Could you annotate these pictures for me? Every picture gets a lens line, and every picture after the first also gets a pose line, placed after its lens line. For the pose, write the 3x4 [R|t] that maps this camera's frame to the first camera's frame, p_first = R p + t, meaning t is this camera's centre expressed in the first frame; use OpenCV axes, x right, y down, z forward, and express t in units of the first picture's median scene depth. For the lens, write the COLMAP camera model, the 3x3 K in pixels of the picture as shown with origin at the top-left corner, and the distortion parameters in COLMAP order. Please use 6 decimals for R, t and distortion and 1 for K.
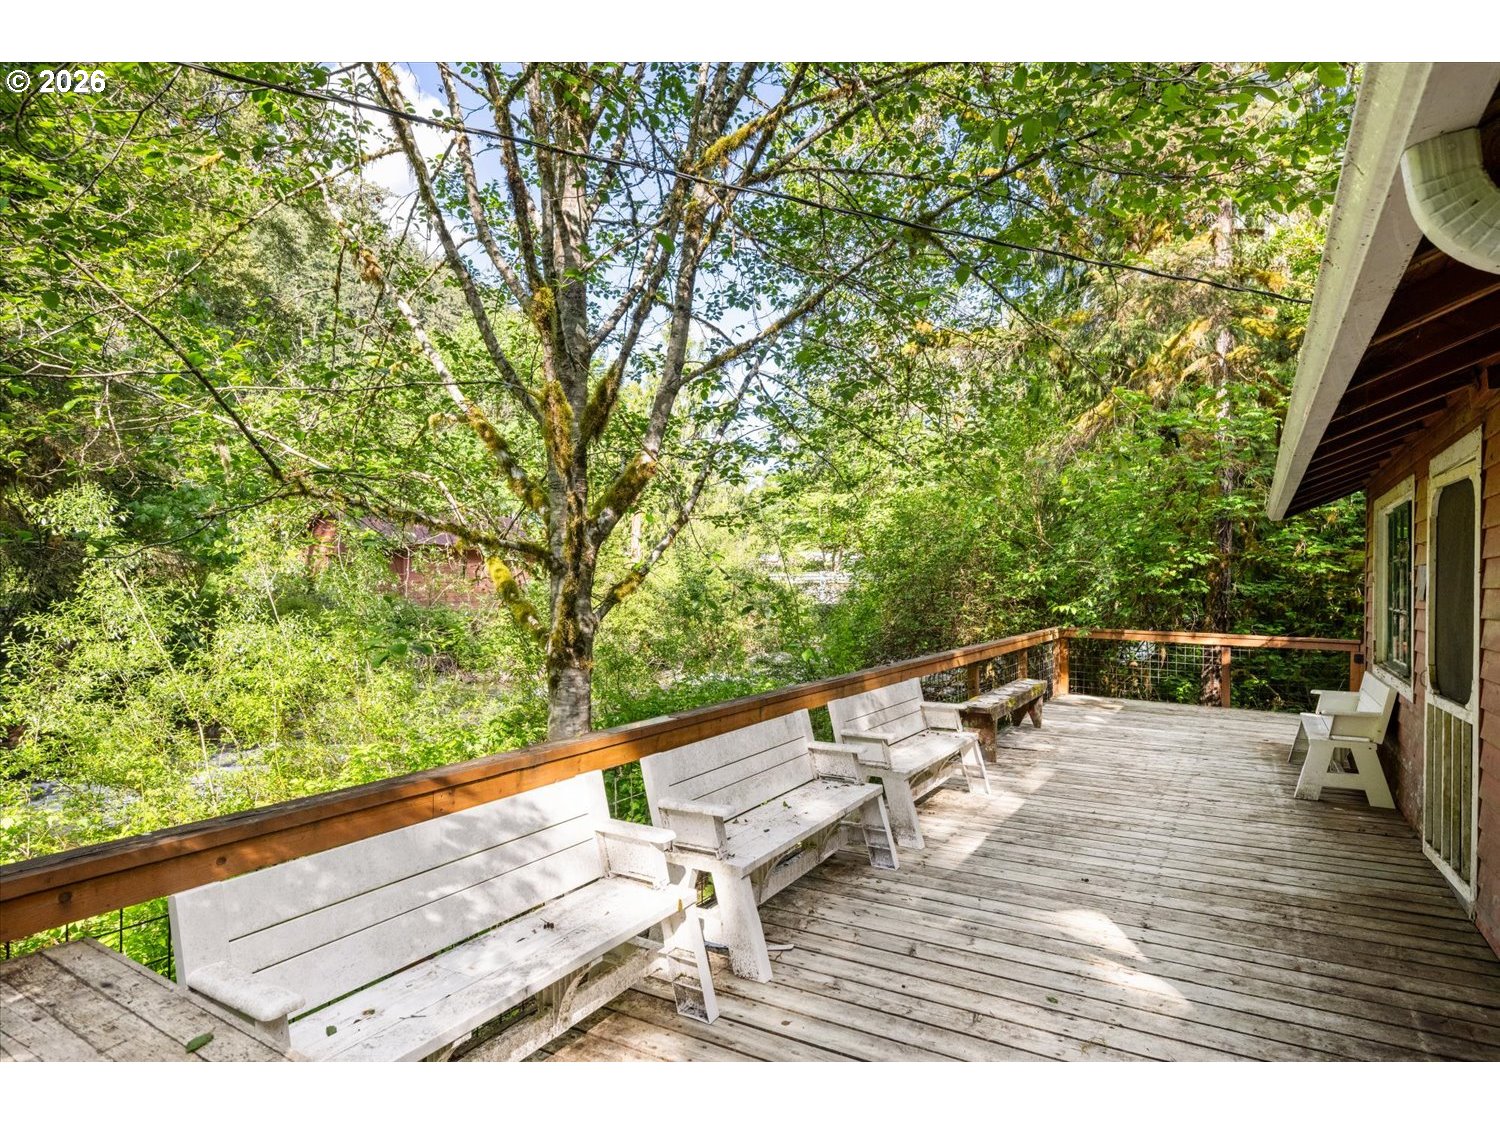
lens RADIAL K [[812.0, 0, 750.6], [0, 812.0, 568.4], [0, 0, 1]] dist [0.007758, 0.001171]
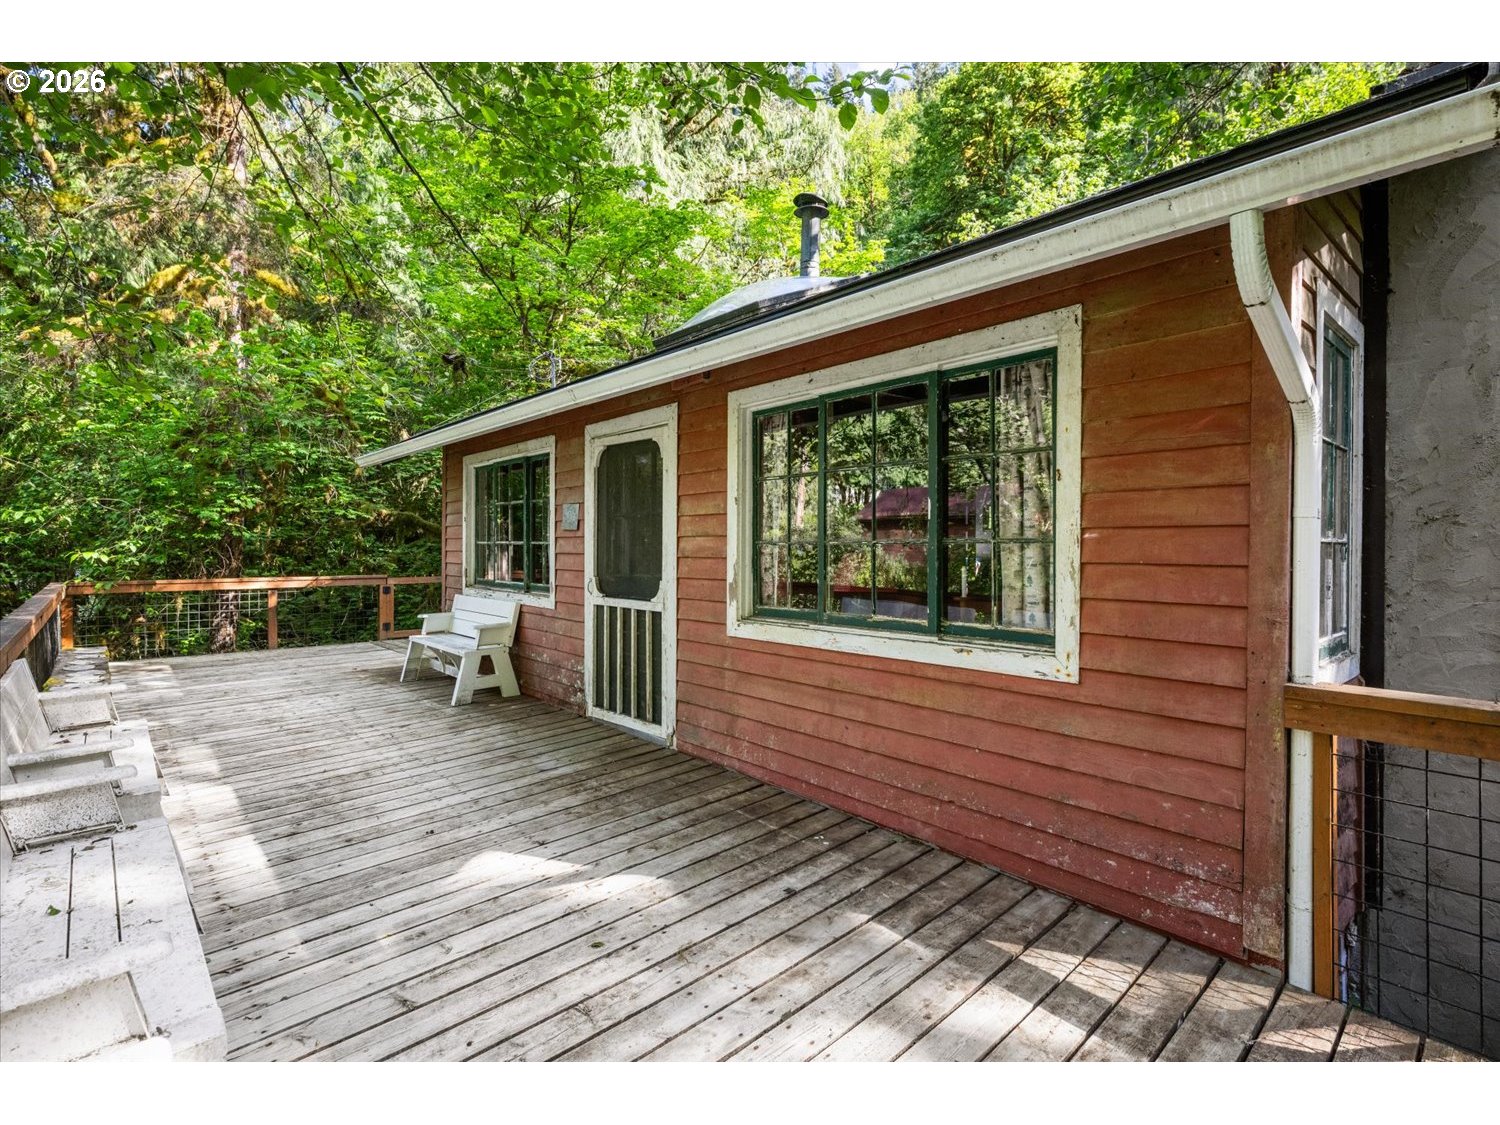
lens RADIAL K [[722.6, 0, 756.9], [0, 722.6, 530.7], [0, 0, 1]] dist [0.002892, 0.000510]
pose [[0.302717, 0.001838, 0.953079, -0.233161], [-0.010875, 0.999940, 0.001526, 0.037904], [-0.953019, -0.010826, 0.302718, 0.383262]]
